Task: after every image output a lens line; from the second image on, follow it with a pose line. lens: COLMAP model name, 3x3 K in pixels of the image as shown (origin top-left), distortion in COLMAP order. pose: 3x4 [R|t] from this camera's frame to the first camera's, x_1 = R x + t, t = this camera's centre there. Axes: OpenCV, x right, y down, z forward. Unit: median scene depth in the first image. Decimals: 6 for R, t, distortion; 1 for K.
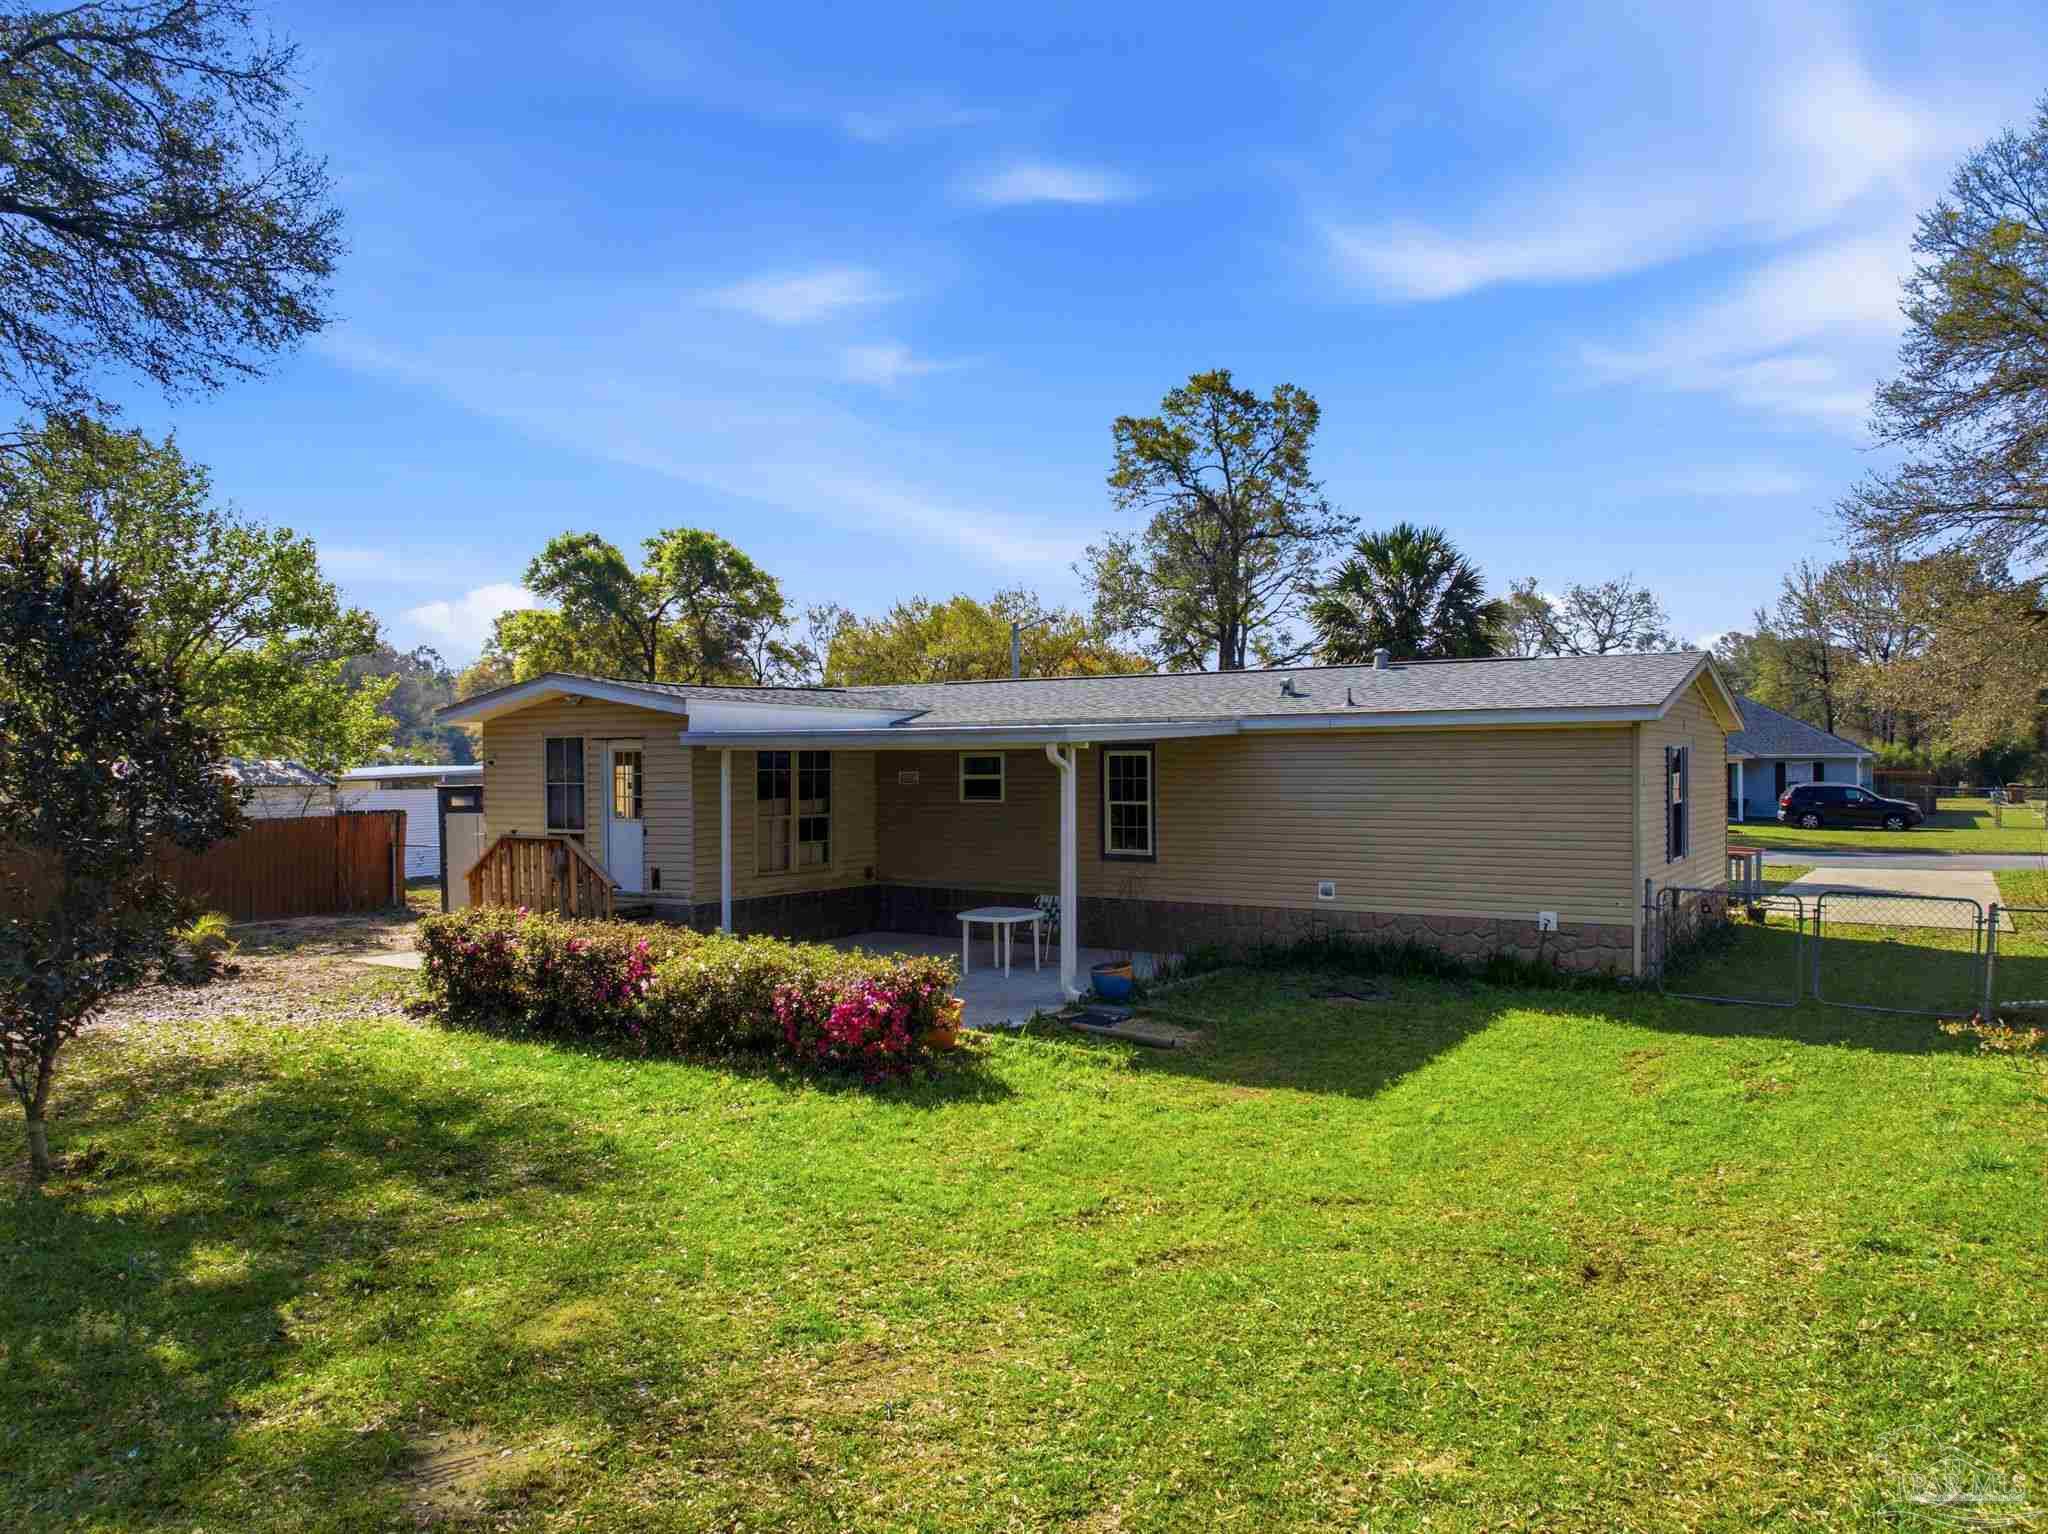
lens RADIAL K [[1445.5, 0, 1024.0], [0, 1445.5, 767.0], [0, 0, 1]] dist [-0.008822, -0.000689]
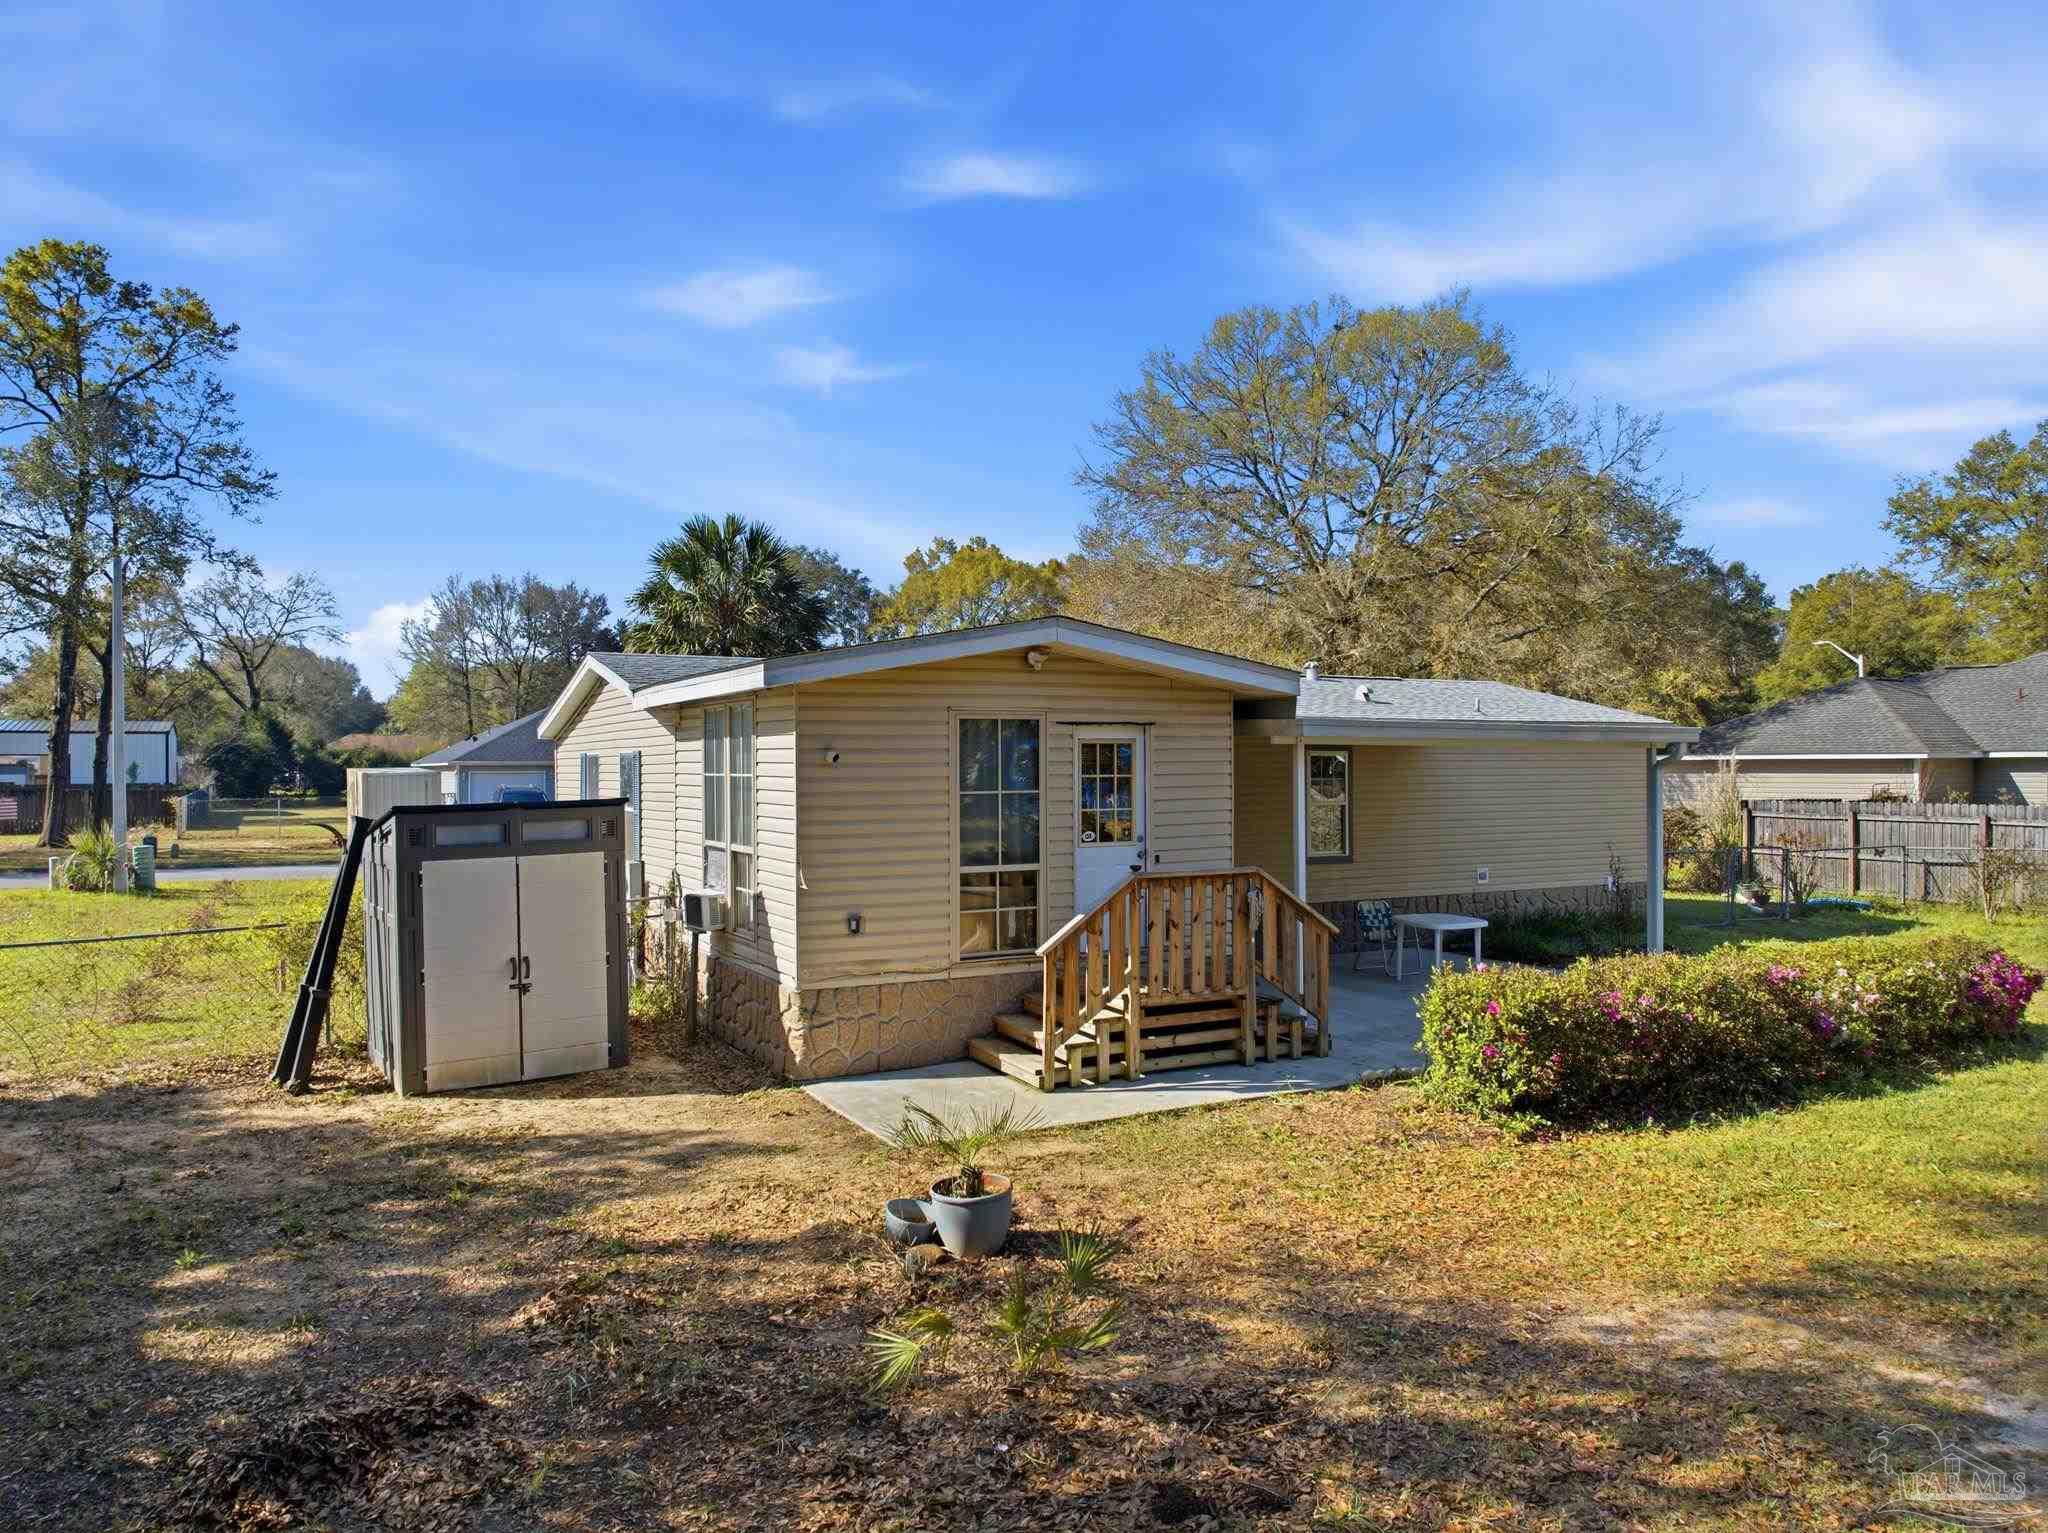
lens RADIAL K [[1453.0, 0, 1029.6], [0, 1453.0, 762.6], [0, 0, 1]] dist [-0.041424, -0.002313]
pose [[0.468428, 0.005485, 0.883484, -0.283988], [0.003391, 0.999962, -0.008006, 0.001320], [-0.883495, 0.006746, 0.468392, 0.227993]]
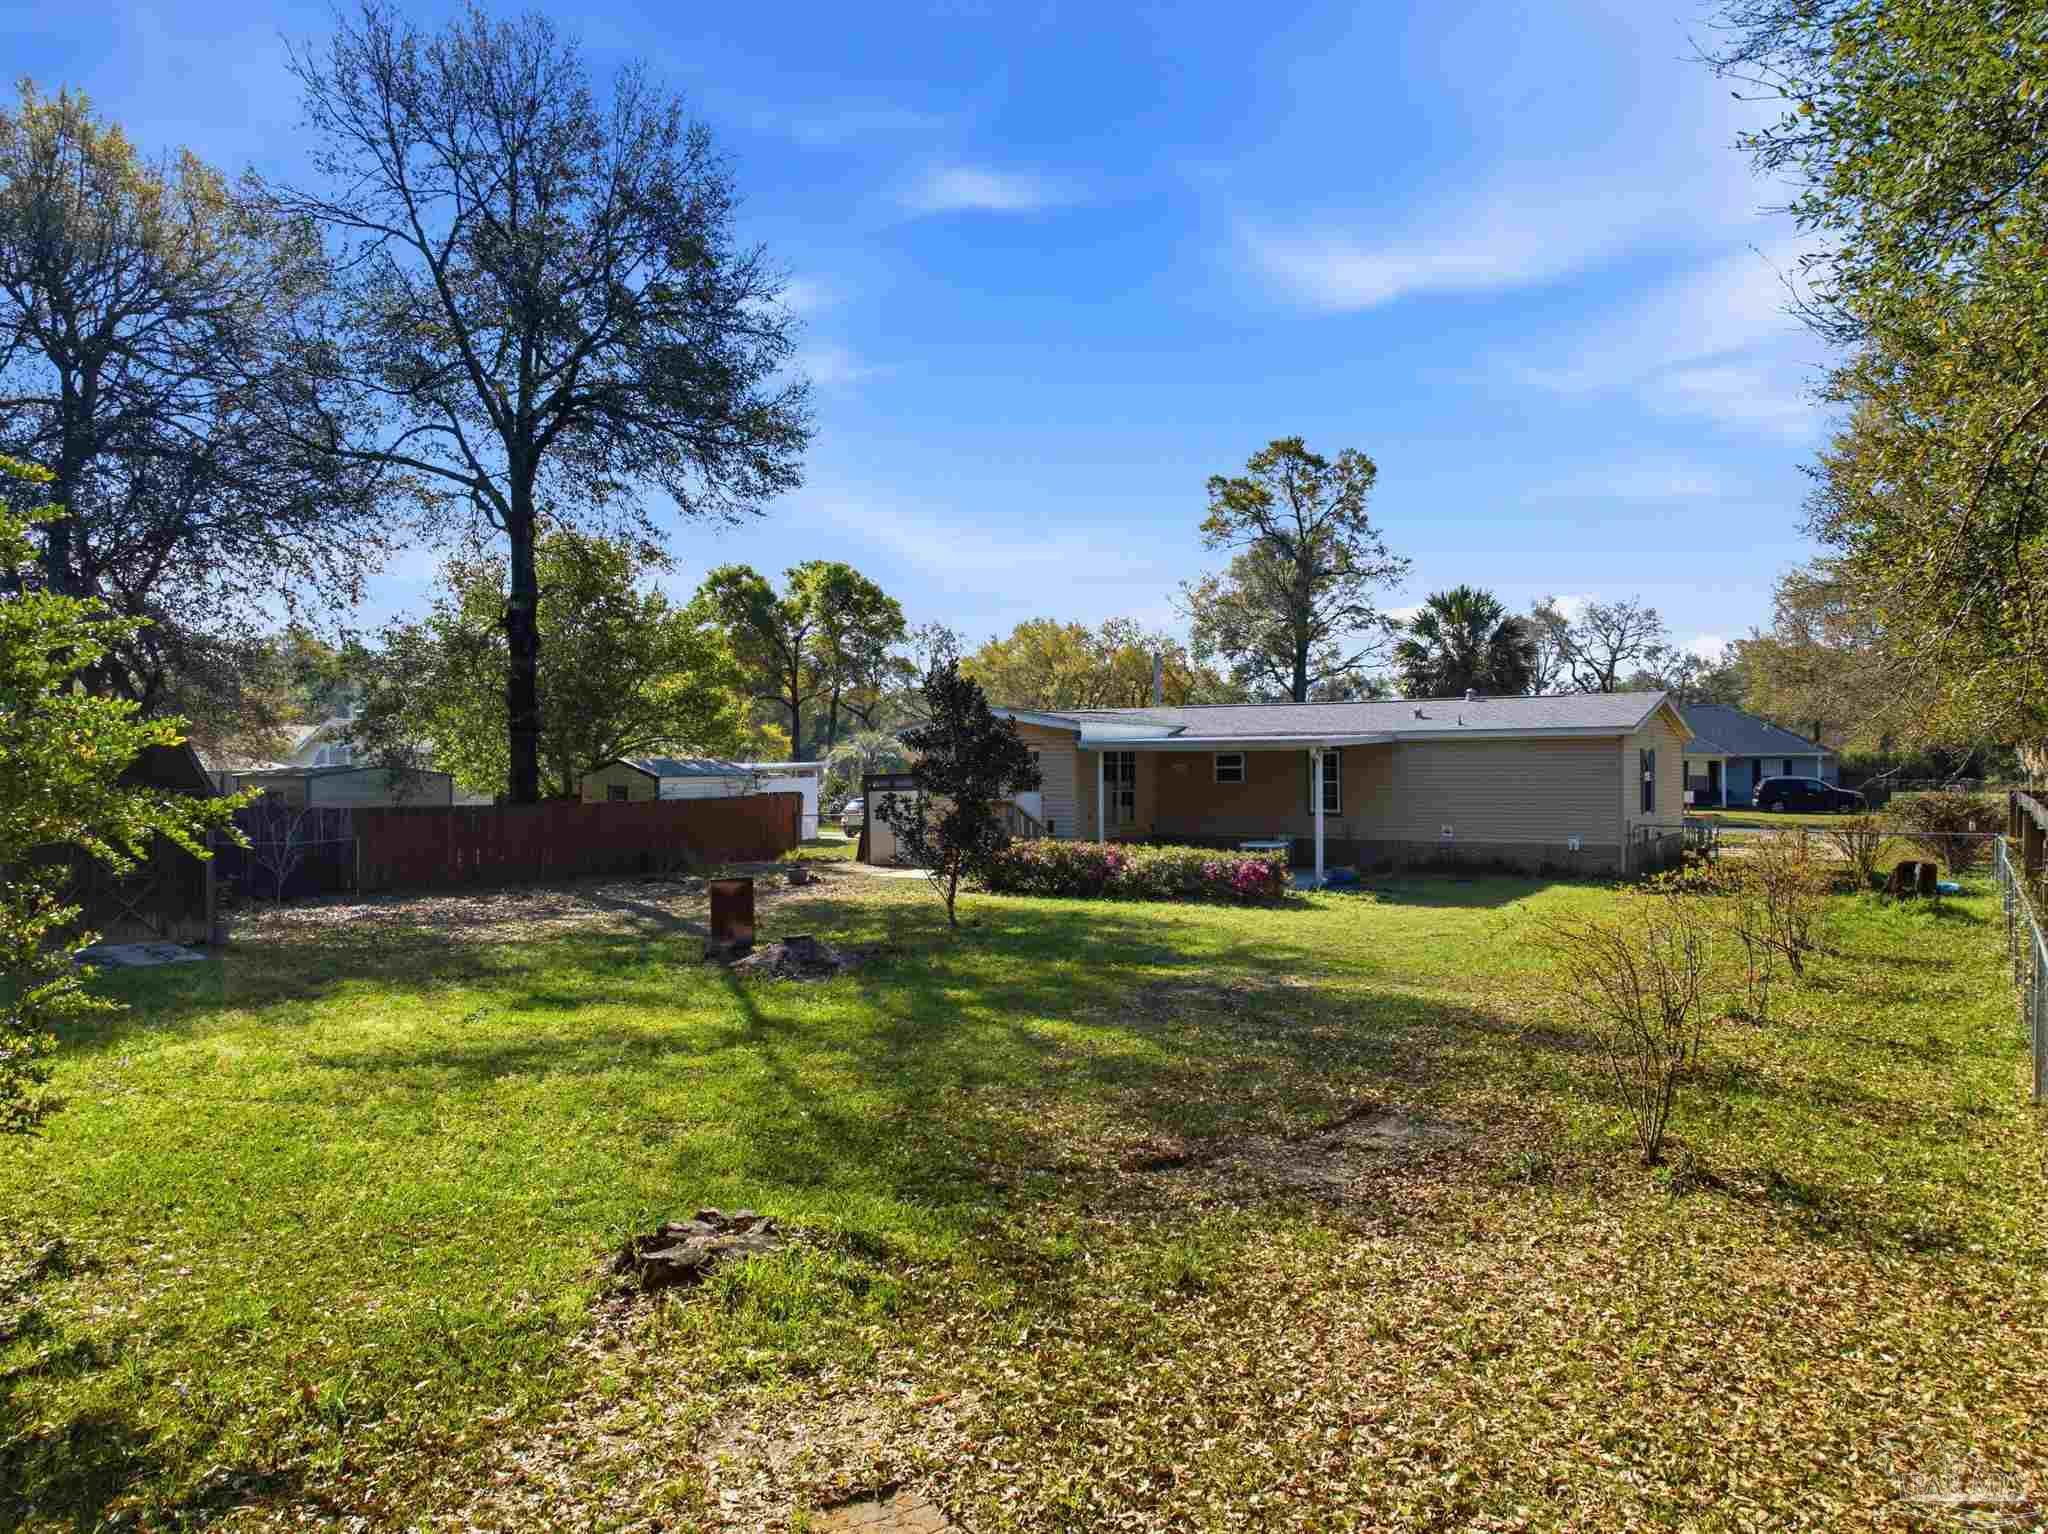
lens RADIAL K [[1490.6, 0, 1024.0], [0, 1490.6, 767.0], [0, 0, 1]] dist [0.007613, -0.000242]
pose [[0.999996, -0.001242, 0.002584, -0.095761], [0.001245, 0.999999, -0.000953, 0.002837], [-0.002583, 0.000956, 0.999996, -0.251388]]
